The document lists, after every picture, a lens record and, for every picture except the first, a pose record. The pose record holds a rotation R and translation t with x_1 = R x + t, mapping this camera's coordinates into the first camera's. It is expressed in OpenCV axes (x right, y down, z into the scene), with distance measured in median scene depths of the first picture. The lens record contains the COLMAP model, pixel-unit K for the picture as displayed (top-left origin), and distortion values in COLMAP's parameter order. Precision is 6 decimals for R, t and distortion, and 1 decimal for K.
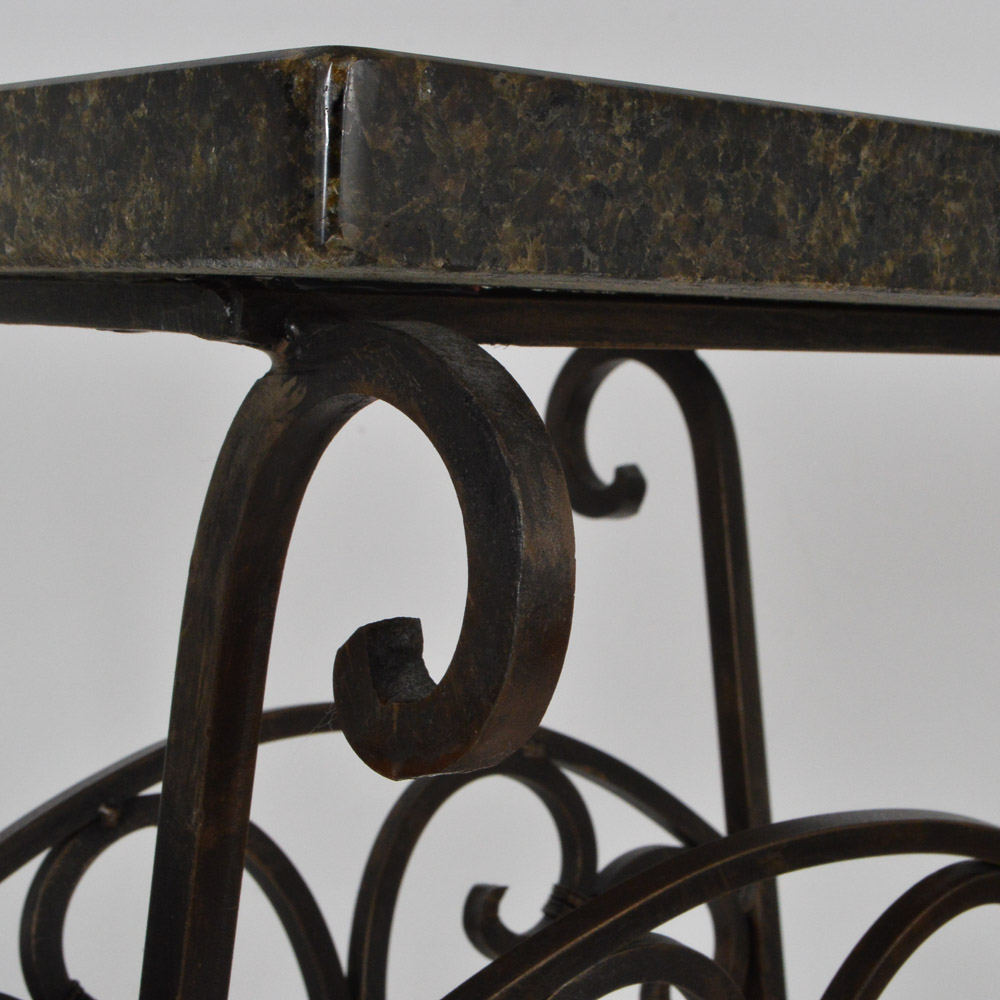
lens RADIAL K [[2535.5, 0, 500.0], [0, 2535.5, 500.0], [0, 0, 1]] dist [-0.044314, 0.053004]
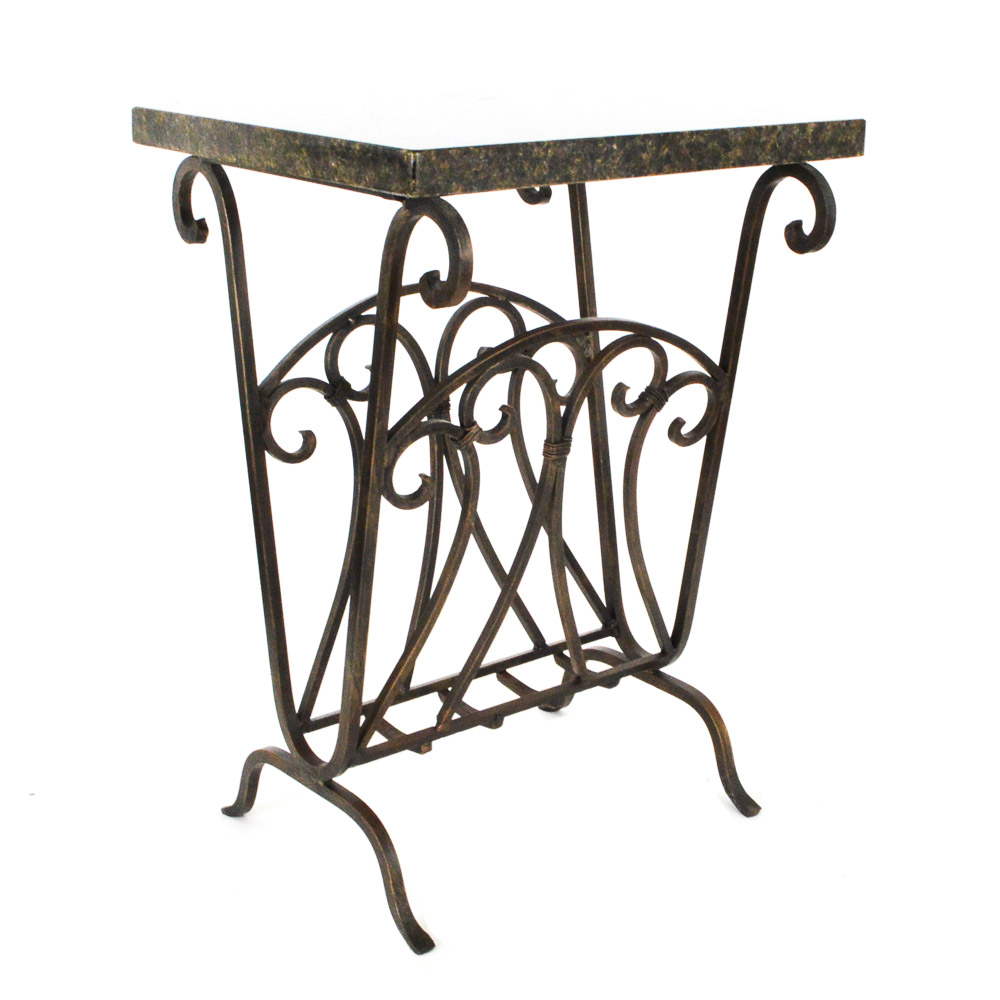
lens RADIAL K [[1655.8, 0, 500.0], [0, 1655.8, 500.0], [0, 0, 1]] dist [-0.136297, 0.022343]
pose [[0.999257, -0.003942, -0.038352, 0.162933], [0.012491, 0.974208, 0.225304, -0.185869], [0.036475, -0.225616, 0.973533, -1.631269]]
